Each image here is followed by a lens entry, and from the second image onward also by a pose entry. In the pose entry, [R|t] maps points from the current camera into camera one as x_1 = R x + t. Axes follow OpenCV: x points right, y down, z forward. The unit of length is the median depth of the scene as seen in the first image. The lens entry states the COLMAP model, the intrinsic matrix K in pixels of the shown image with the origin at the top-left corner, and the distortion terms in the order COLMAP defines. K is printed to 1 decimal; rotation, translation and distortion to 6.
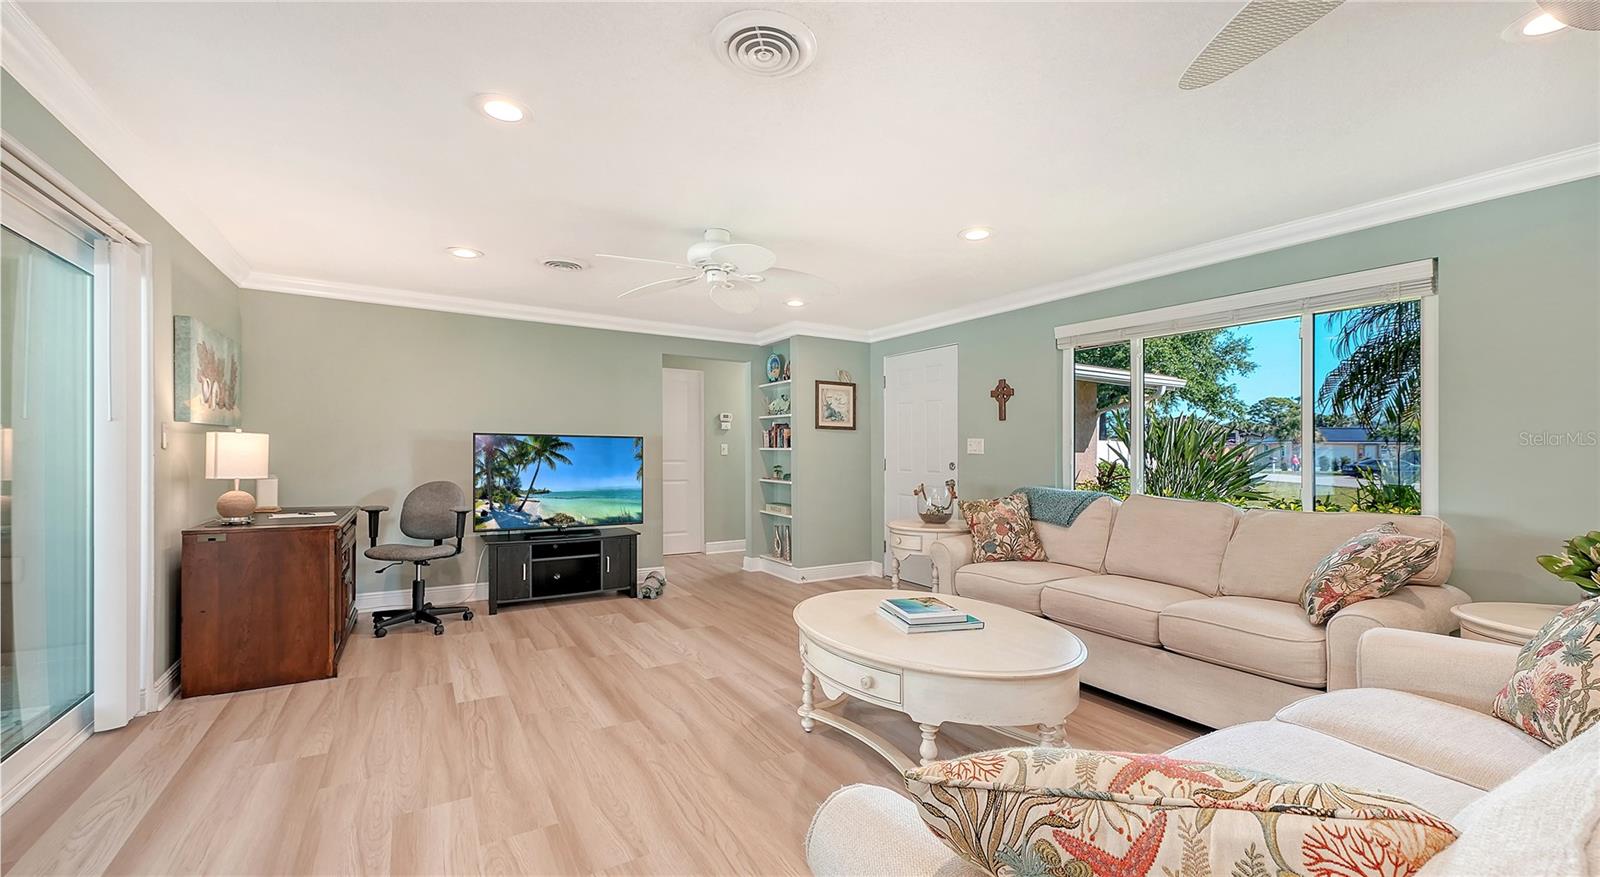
lens RADIAL K [[824.0, 0, 800.0], [0, 824.0, 438.5], [0, 0, 1]] dist [-0.000396, -0.000010]
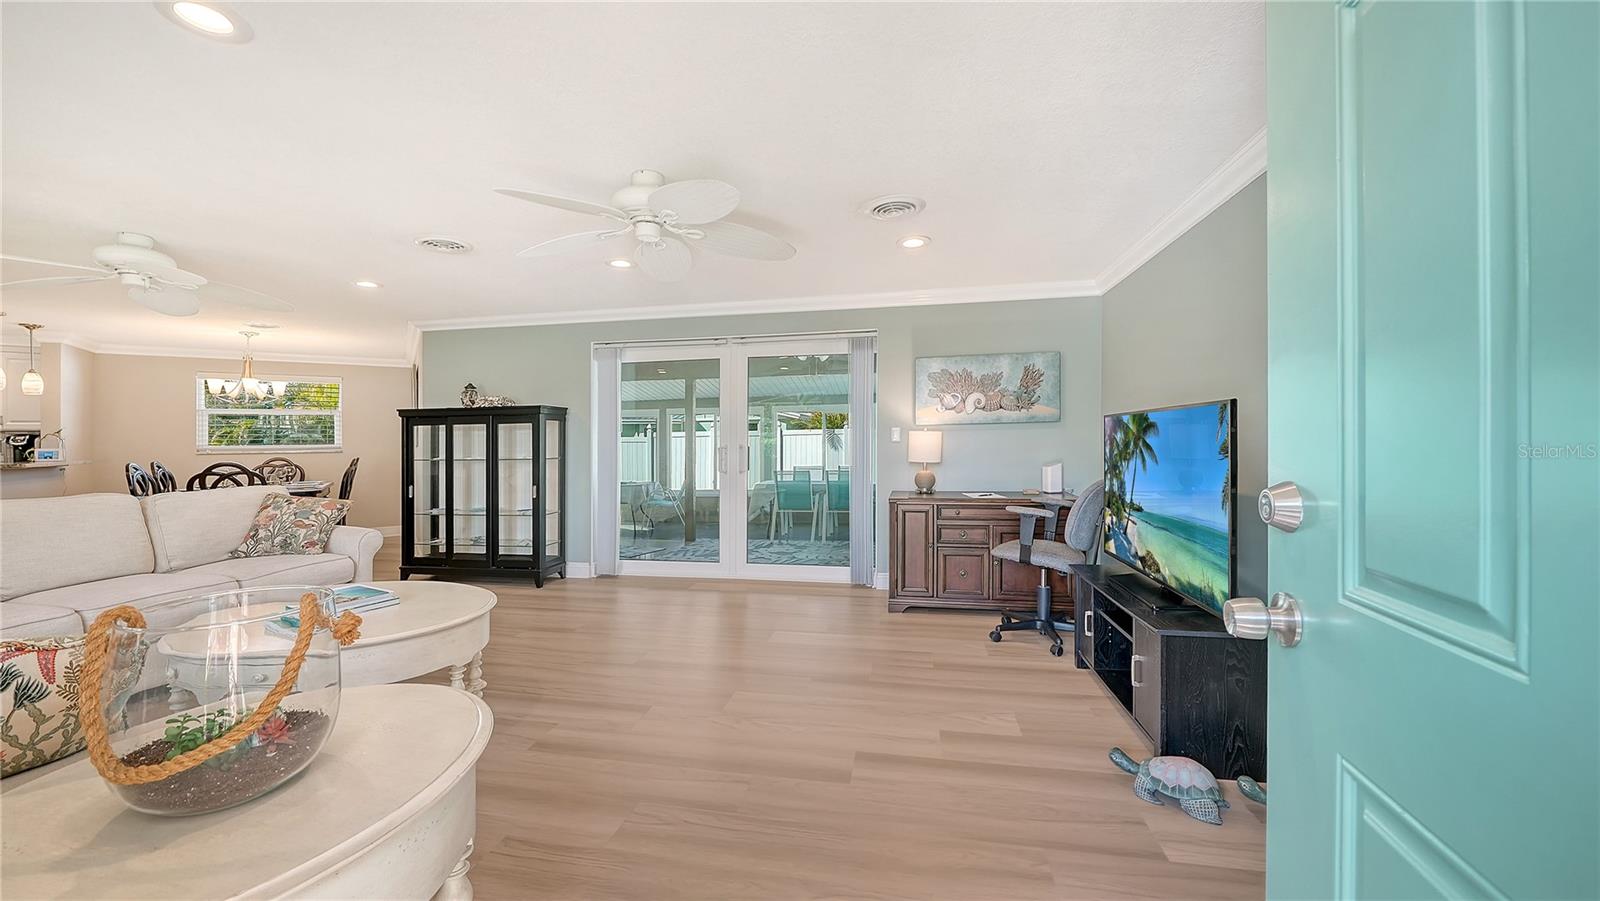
lens RADIAL K [[615.3, 0, 809.4], [0, 615.3, 450.0], [0, 0, 1]] dist [0.000109, -0.008760]
pose [[-0.695259, 0.006351, -0.718731, 0.200596], [0.012923, 0.999910, -0.003665, 0.025271], [0.718643, -0.011836, -0.695279, 1.344118]]
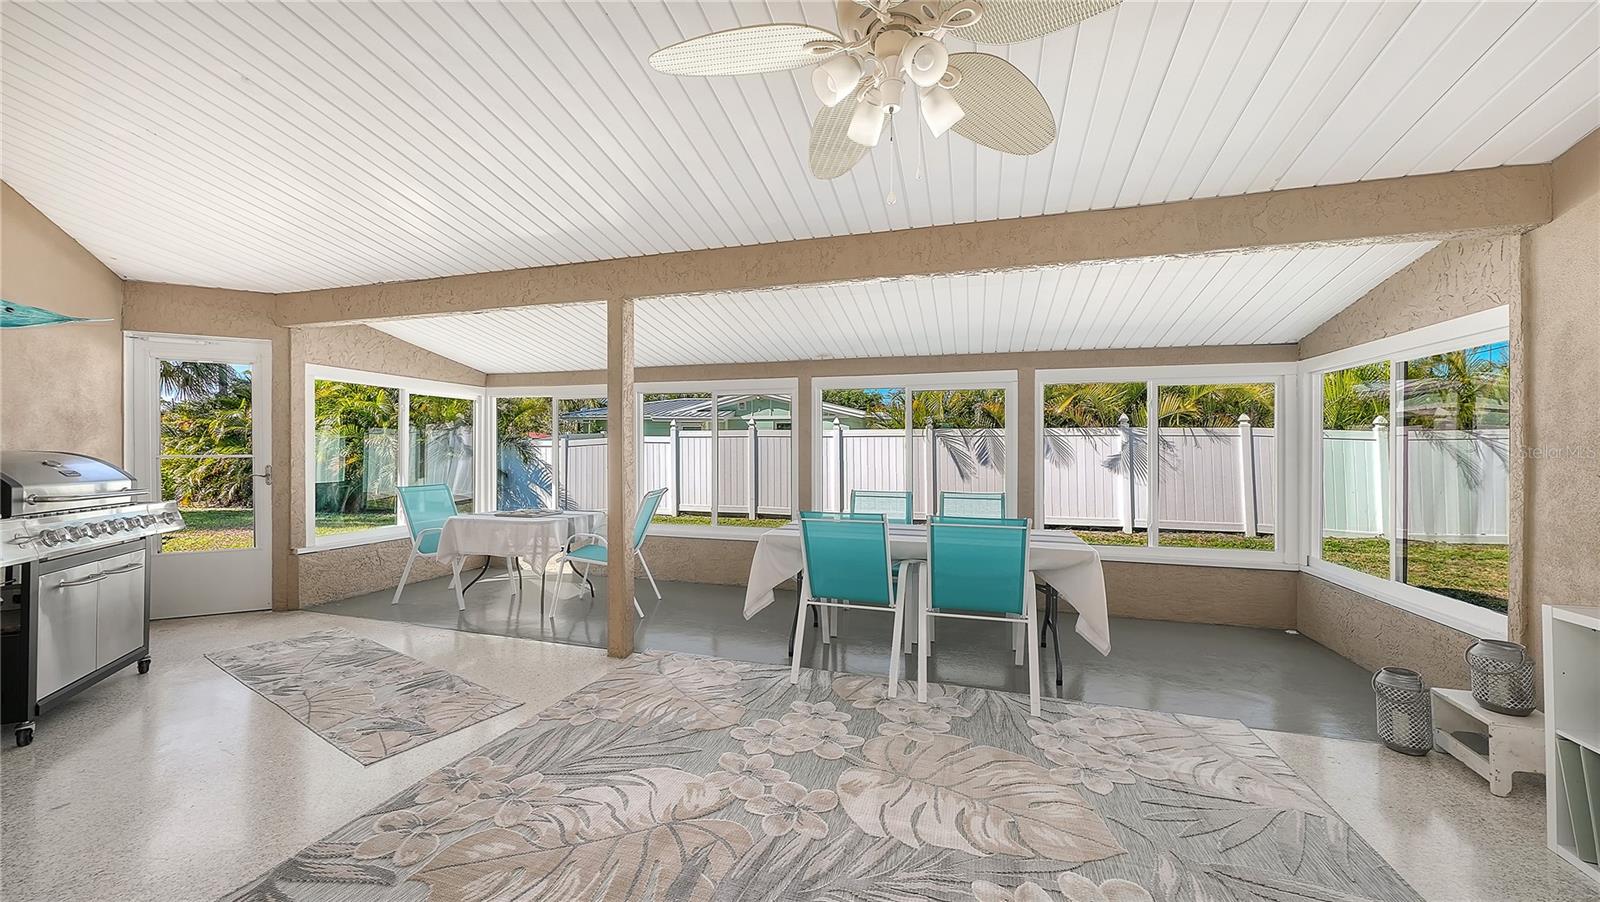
lens RADIAL K [[566.0, 0, 800.5], [0, 566.0, 439.0], [0, 0, 1]] dist [-0.000866, -0.000241]
pose [[-0.786149, -0.020464, -0.617698, -0.480188], [-0.002555, 0.999551, -0.029863, 0.015143], [0.618032, -0.021898, -0.785848, 0.671763]]
